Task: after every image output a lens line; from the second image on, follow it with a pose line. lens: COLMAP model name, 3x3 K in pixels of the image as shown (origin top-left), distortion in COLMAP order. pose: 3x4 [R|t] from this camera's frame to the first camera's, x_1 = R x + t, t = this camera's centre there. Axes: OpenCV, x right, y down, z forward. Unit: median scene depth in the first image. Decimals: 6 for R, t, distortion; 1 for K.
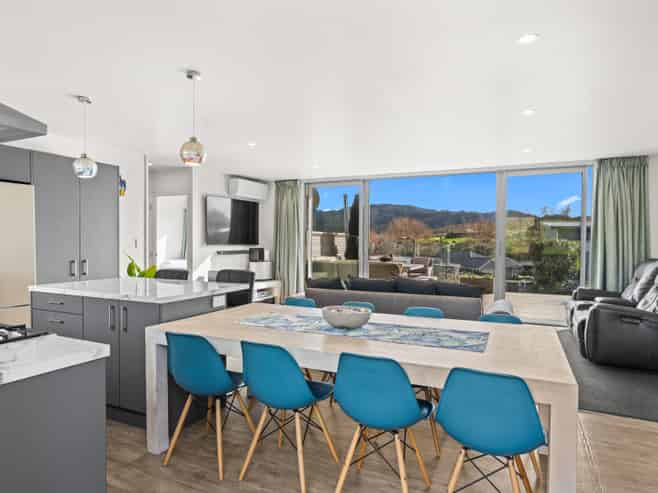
lens RADIAL K [[421.5, 0, 329.0], [0, 421.5, 246.5], [0, 0, 1]] dist [-0.003445, -0.000851]
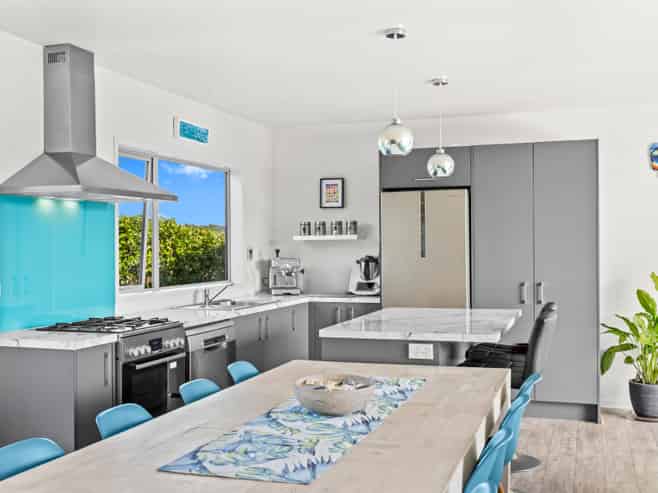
lens RADIAL K [[747.7, 0, 329.0], [0, 747.7, 246.5], [0, 0, 1]] dist [0.001011, 0.018628]
pose [[0.089299, -0.002936, -0.996001, 0.416754], [-0.004550, 0.999984, -0.003355, -0.015001], [0.995995, 0.004832, 0.089284, 0.339697]]
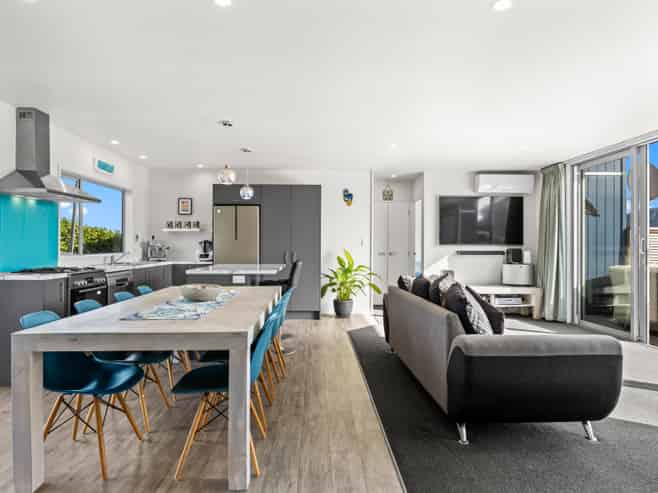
lens RADIAL K [[421.5, 0, 329.0], [0, 421.5, 246.5], [0, 0, 1]] dist [-0.003445, -0.000851]
pose [[0.439980, -0.006130, -0.897987, 0.505258], [-0.011296, 0.999860, -0.012360, 0.016330], [0.897937, 0.015581, 0.439849, 0.298500]]
